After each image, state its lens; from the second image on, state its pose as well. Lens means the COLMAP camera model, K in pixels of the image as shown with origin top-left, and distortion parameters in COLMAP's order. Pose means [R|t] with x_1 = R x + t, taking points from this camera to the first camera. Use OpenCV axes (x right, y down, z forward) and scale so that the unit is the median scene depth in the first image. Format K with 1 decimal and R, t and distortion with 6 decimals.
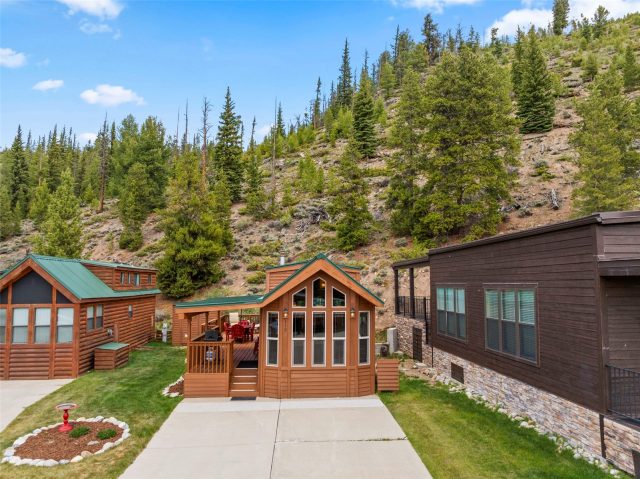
lens RADIAL K [[449.9, 0, 321.5], [0, 449.9, 238.7], [0, 0, 1]] dist [-0.033134, 0.003049]
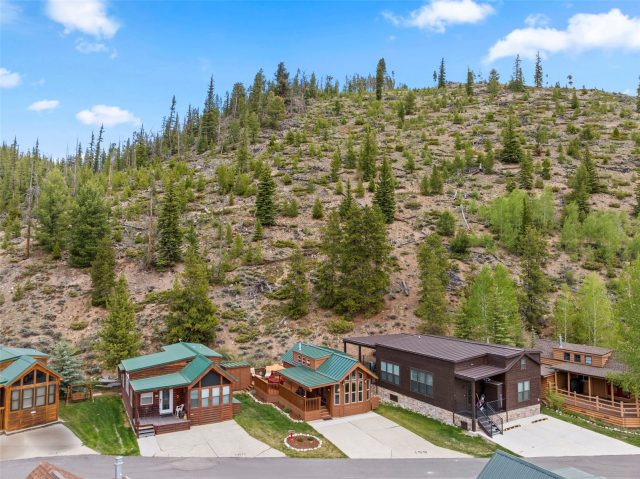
lens RADIAL K [[449.9, 0, 321.3], [0, 449.9, 240.4], [0, 0, 1]] dist [-0.033134, 0.003049]
pose [[0.915534, 0.030512, 0.401081, -0.466994], [-0.040445, 0.999048, 0.016319, -0.258516], [-0.400201, -0.031163, 0.915897, -0.474397]]
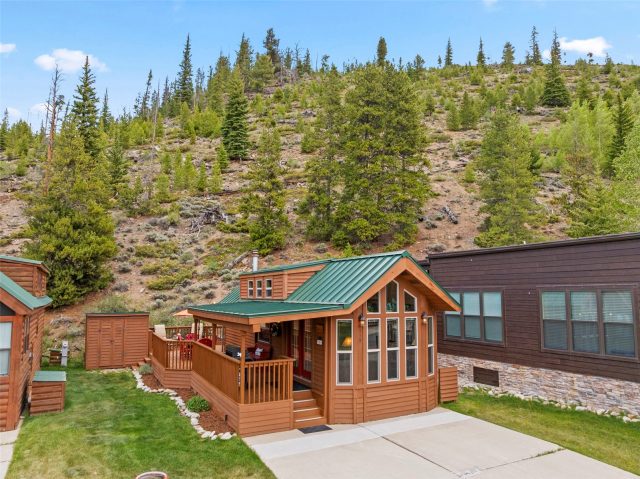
lens RADIAL K [[449.9, 0, 320.2], [0, 449.9, 237.9], [0, 0, 1]] dist [-0.033134, 0.003049]
pose [[0.913422, 0.048979, 0.404055, -0.188489], [-0.039464, 0.998713, -0.031848, 0.015357], [-0.405095, 0.013146, 0.914180, 0.097091]]
